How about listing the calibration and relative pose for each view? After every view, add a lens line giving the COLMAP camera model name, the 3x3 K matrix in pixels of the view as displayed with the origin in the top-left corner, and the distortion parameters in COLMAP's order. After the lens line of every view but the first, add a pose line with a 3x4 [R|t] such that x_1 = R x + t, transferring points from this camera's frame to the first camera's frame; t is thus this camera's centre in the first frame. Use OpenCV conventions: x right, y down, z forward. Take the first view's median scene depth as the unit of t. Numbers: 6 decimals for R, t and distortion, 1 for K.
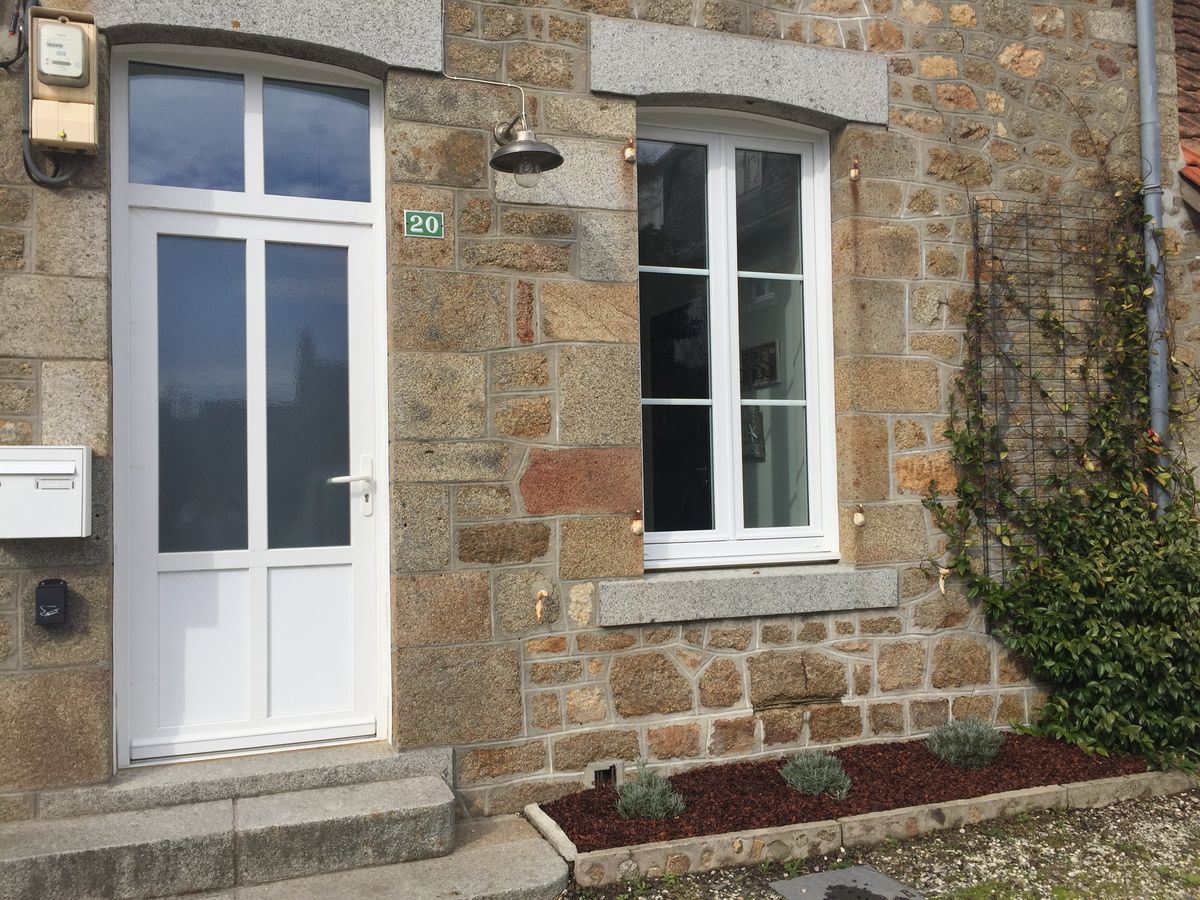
lens RADIAL K [[1024.9, 0, 594.0], [0, 1024.9, 462.0], [0, 0, 1]] dist [0.070440, -0.085331]
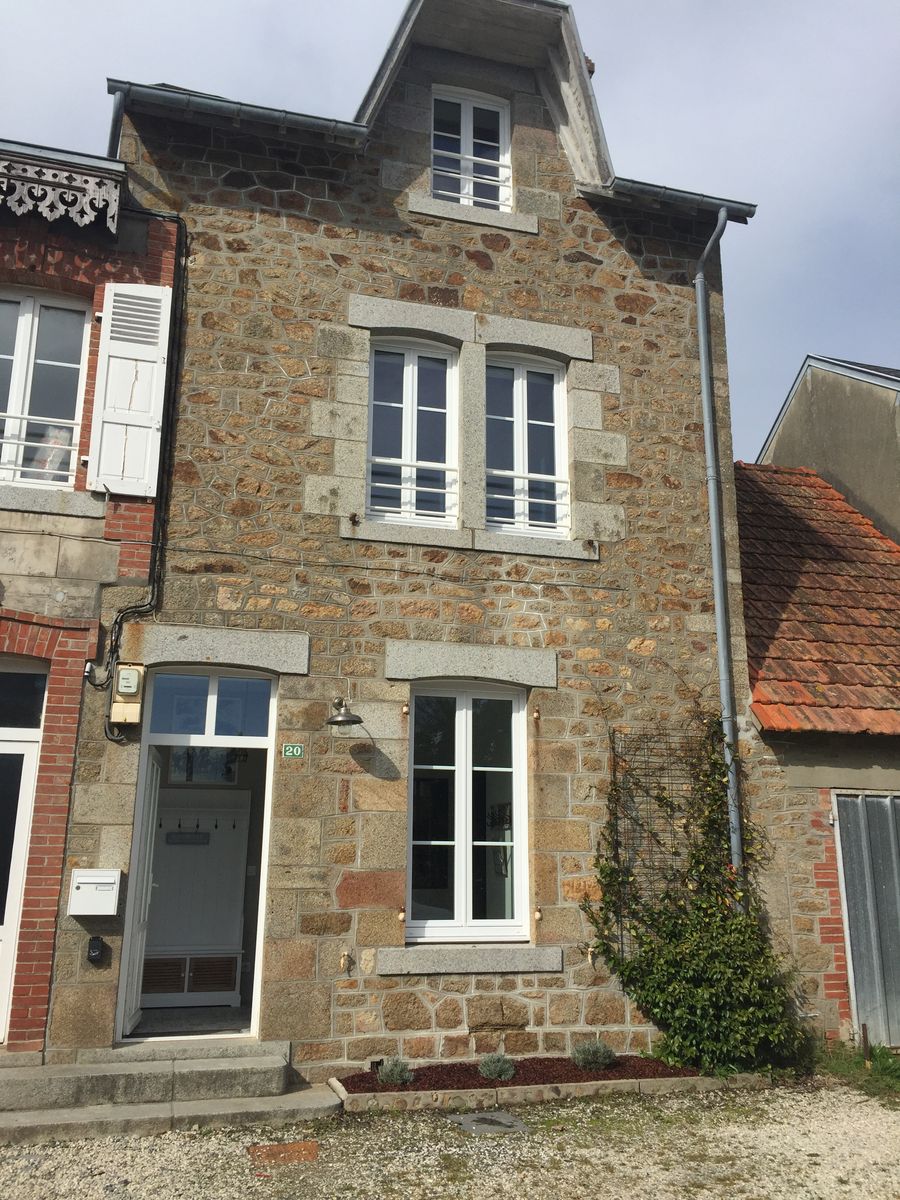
lens RADIAL K [[1024.9, 0, 453.2], [0, 1024.9, 605.2], [0, 0, 1]] dist [0.070440, -0.085331]
pose [[0.997246, 0.004208, -0.074046, 0.265174], [-0.021446, 0.972099, -0.233588, -0.047999], [0.070997, 0.234532, 0.969512, -0.880475]]
